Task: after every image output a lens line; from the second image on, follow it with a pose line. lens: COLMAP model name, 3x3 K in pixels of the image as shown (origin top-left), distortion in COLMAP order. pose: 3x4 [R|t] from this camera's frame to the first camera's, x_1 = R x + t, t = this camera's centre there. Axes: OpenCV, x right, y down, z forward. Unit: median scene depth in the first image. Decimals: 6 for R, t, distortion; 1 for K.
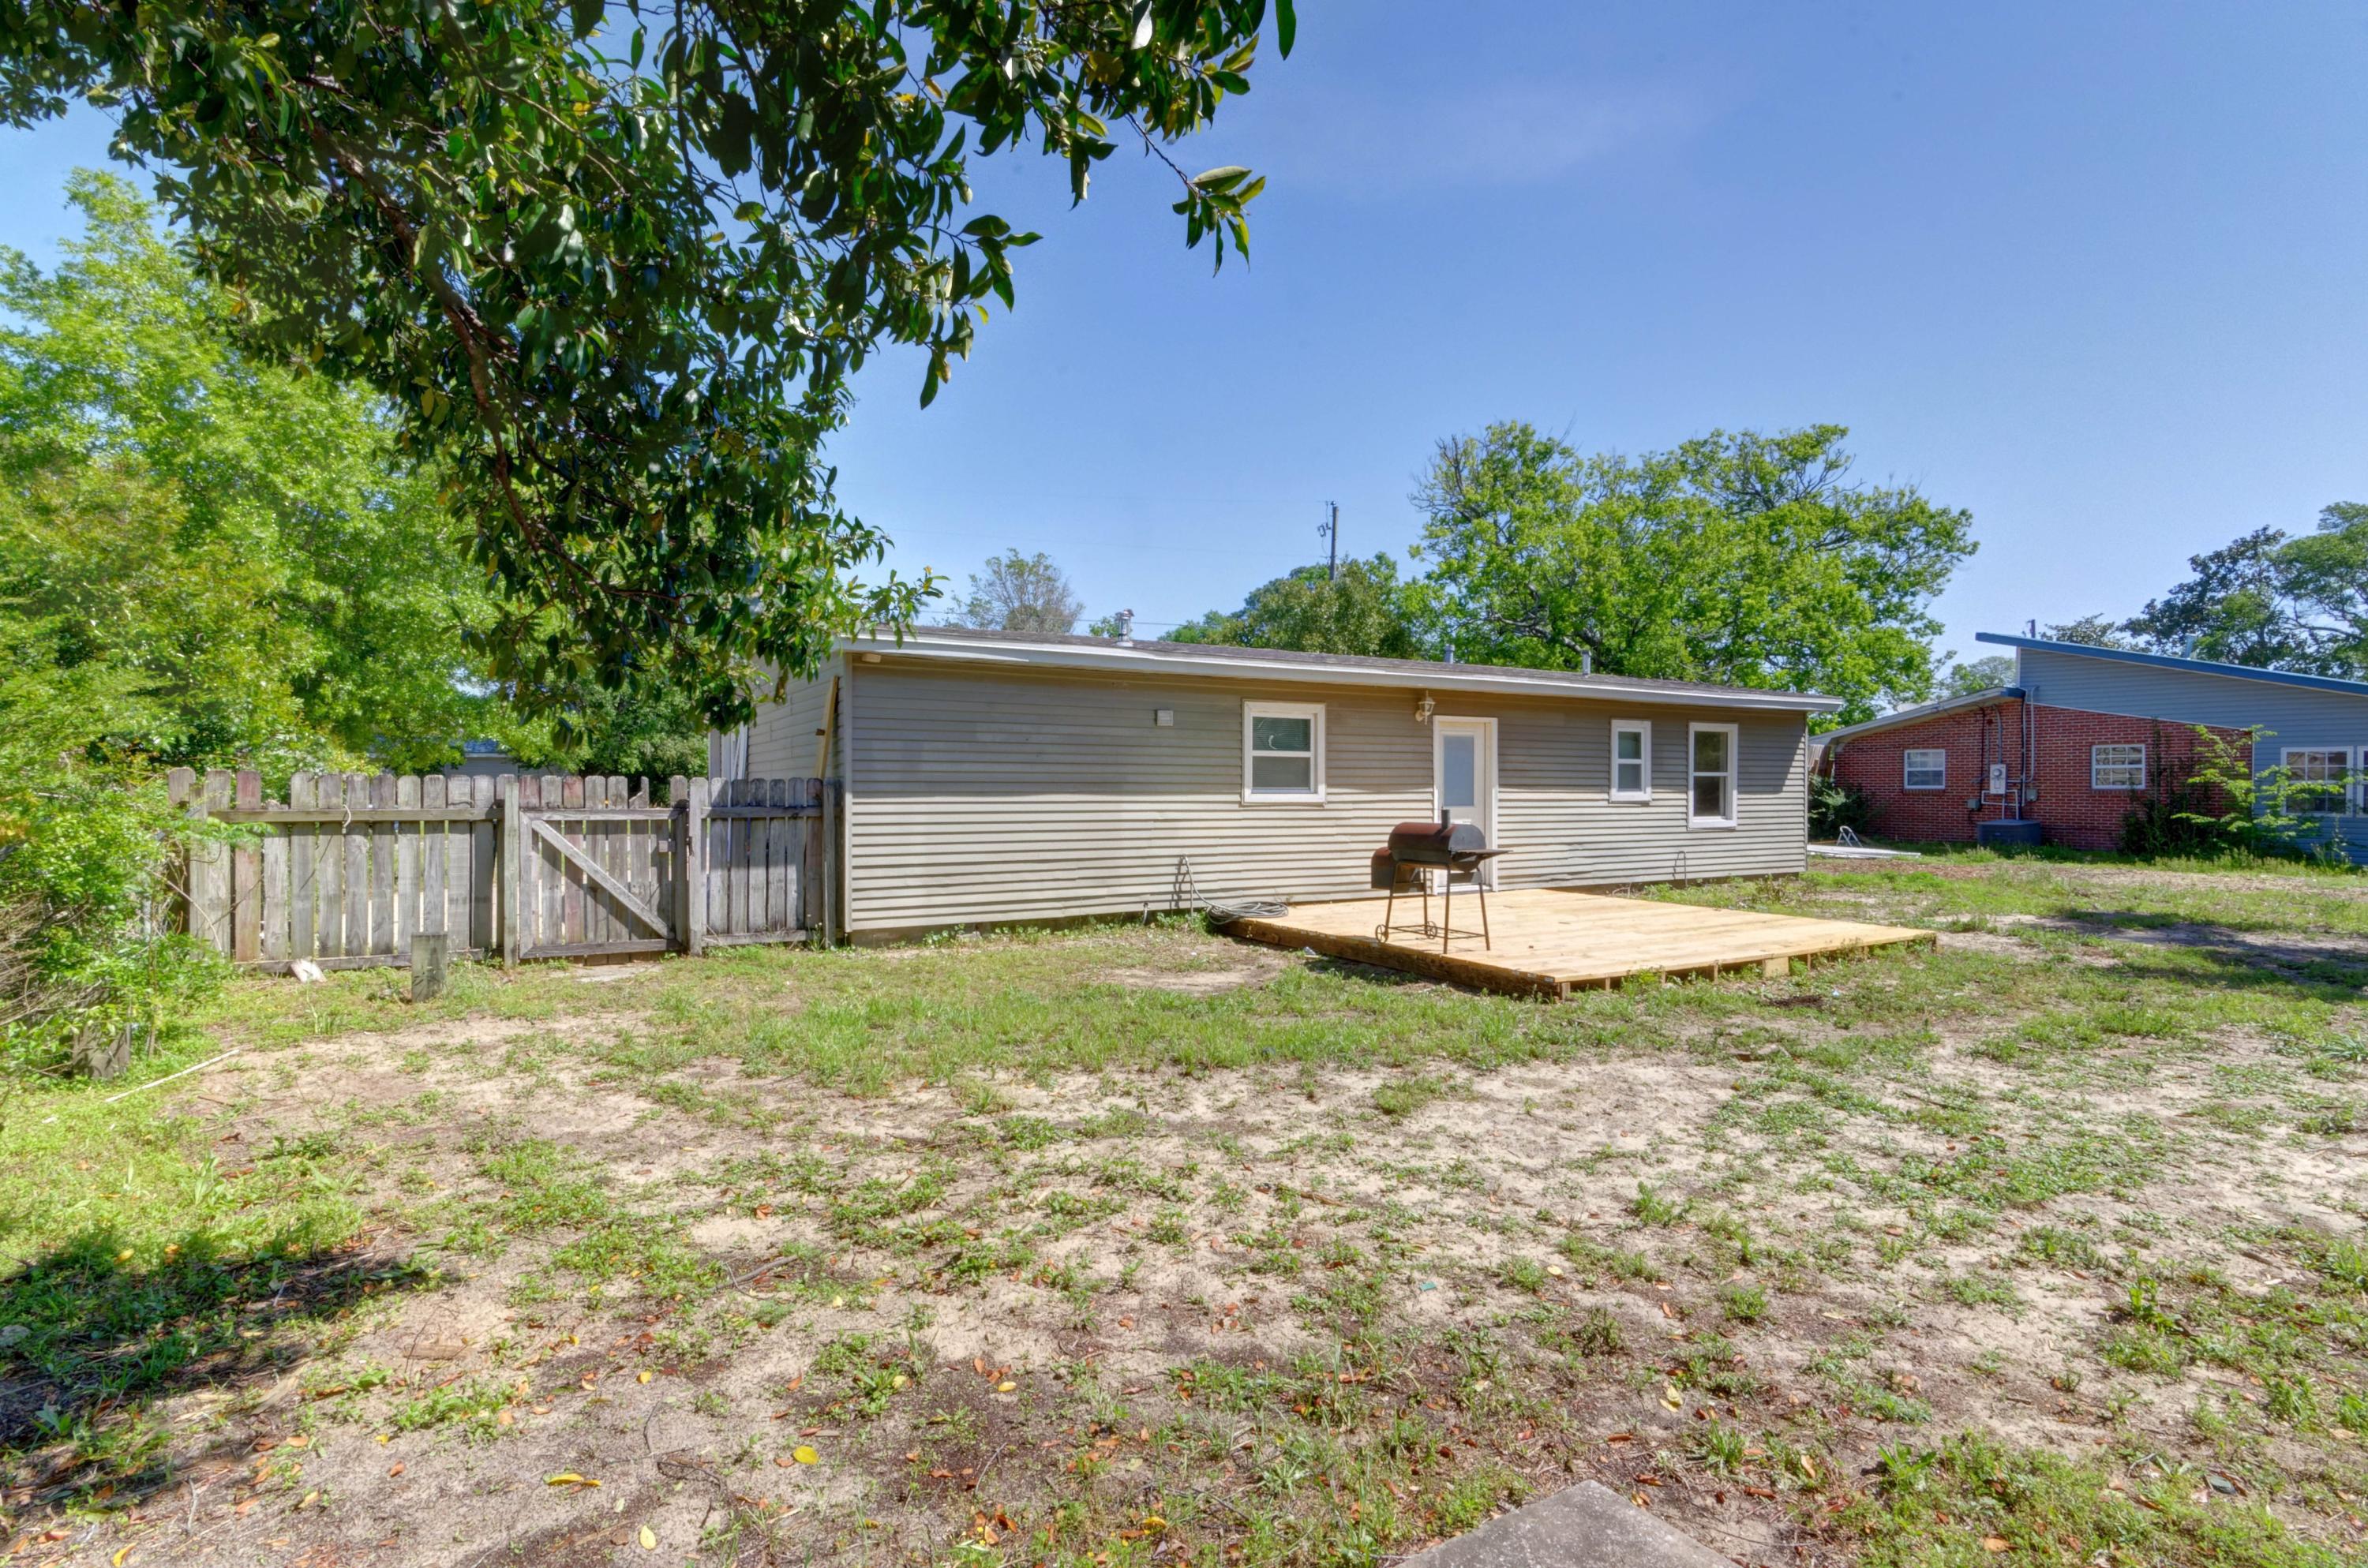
lens RADIAL K [[1131.1, 0, 1184.0], [0, 1131.1, 784.0], [0, 0, 1]] dist [0.002686, 0.000154]
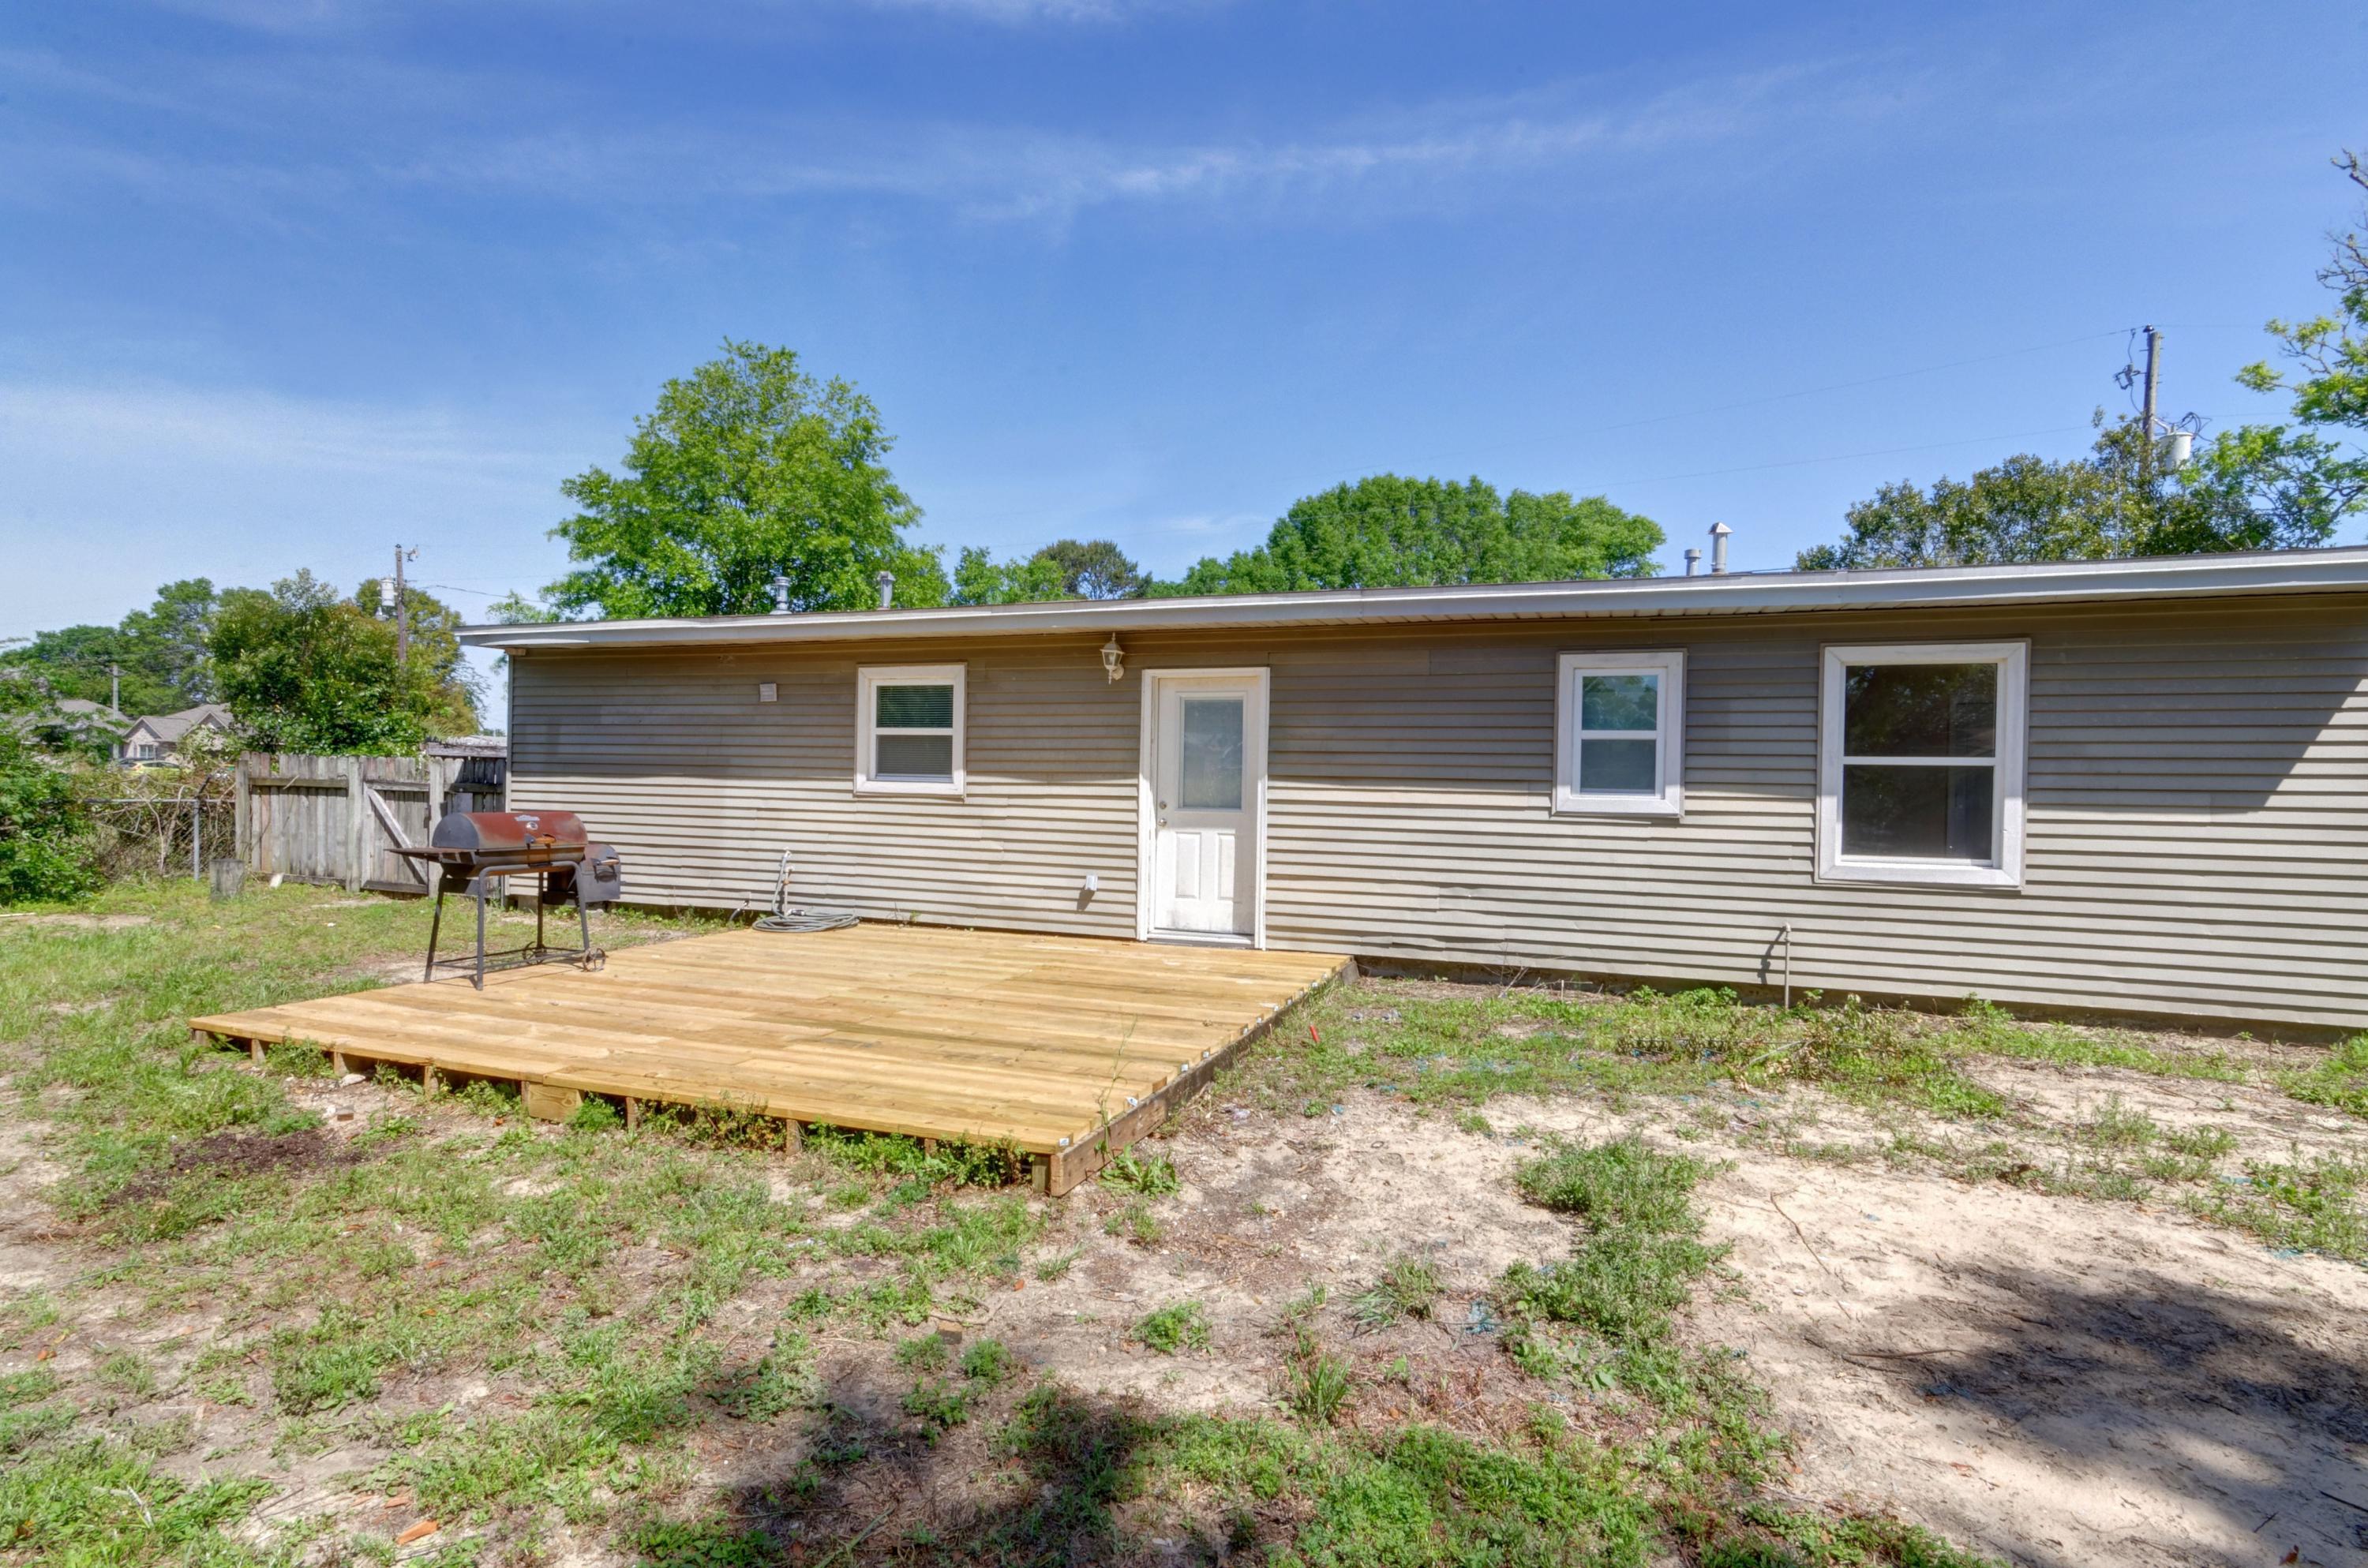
lens RADIAL K [[1140.7, 0, 1226.8], [0, 1140.7, 780.0], [0, 0, 1]] dist [0.013119, 0.000128]
pose [[0.634189, 0.007806, -0.773139, 0.909148], [-0.016663, 0.999855, -0.003574, 0.006880], [0.772998, 0.015150, 0.634227, 0.723070]]
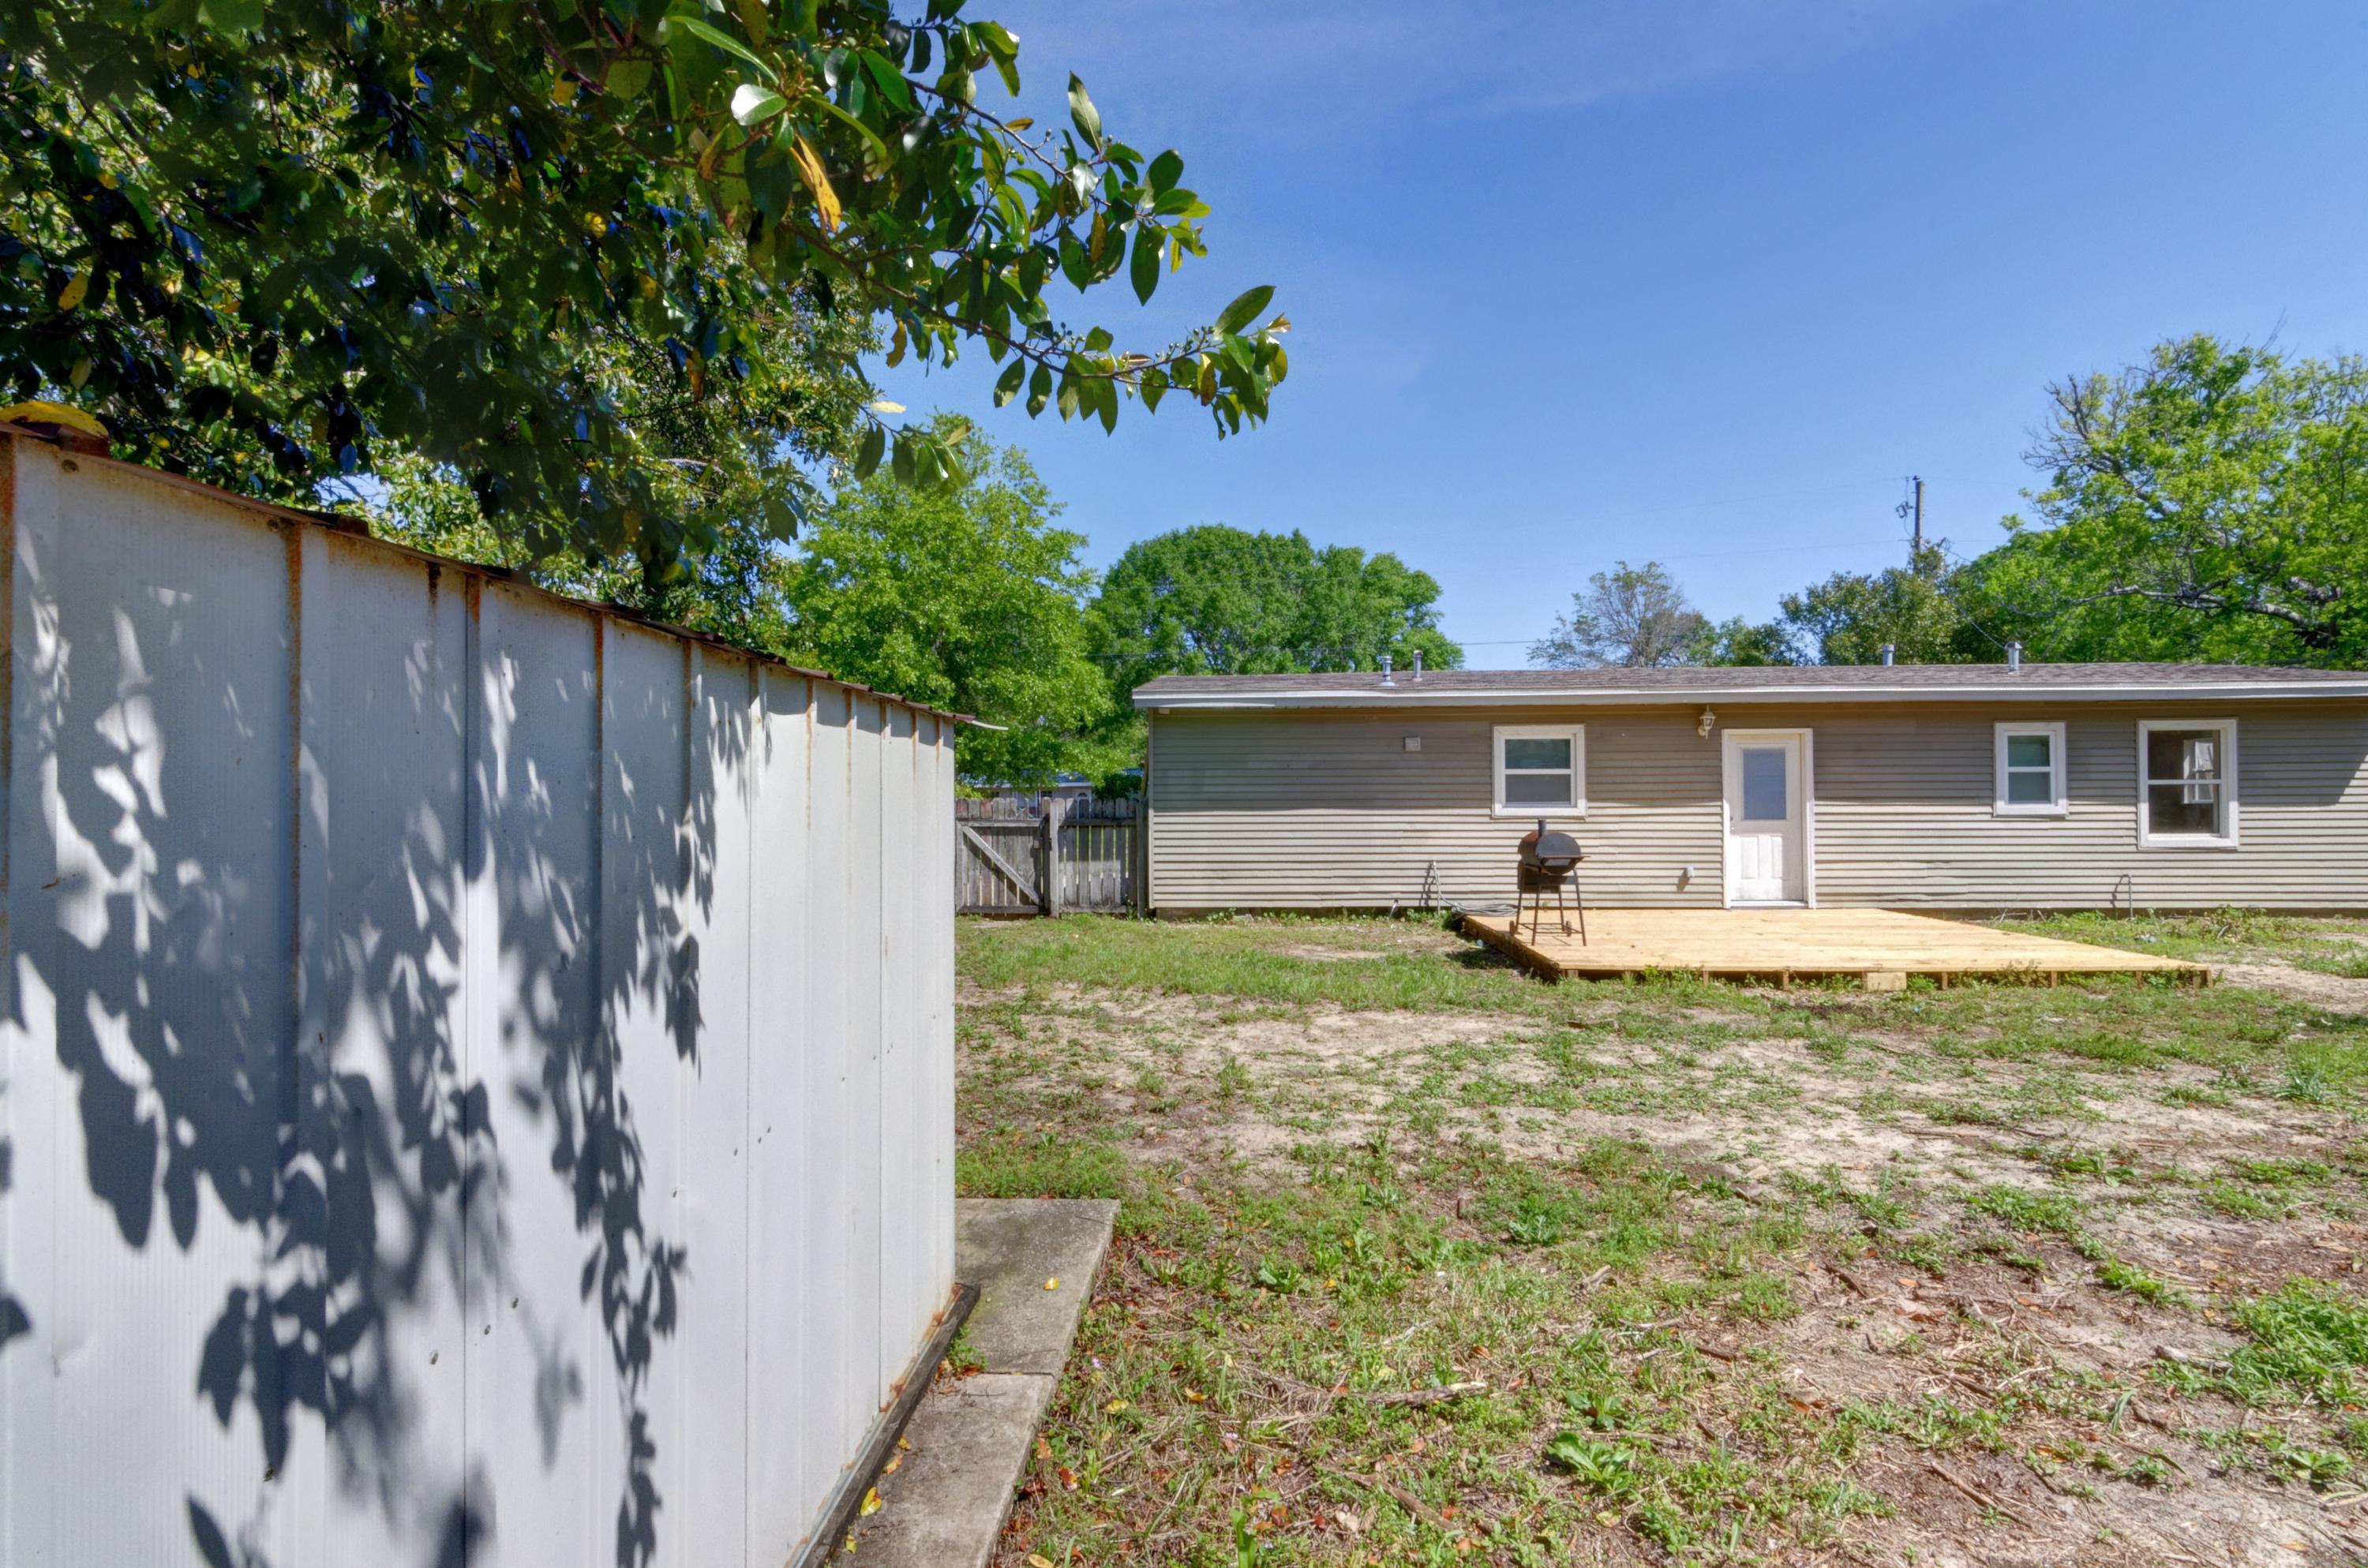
lens RADIAL K [[1137.3, 0, 1194.7], [0, 1137.3, 785.1], [0, 0, 1]] dist [-0.002580, -0.000014]
pose [[0.832469, -0.016649, -0.553822, 0.459121], [0.007757, 0.999801, -0.018396, 0.004417], [0.554018, 0.011018, 0.832432, -0.120631]]
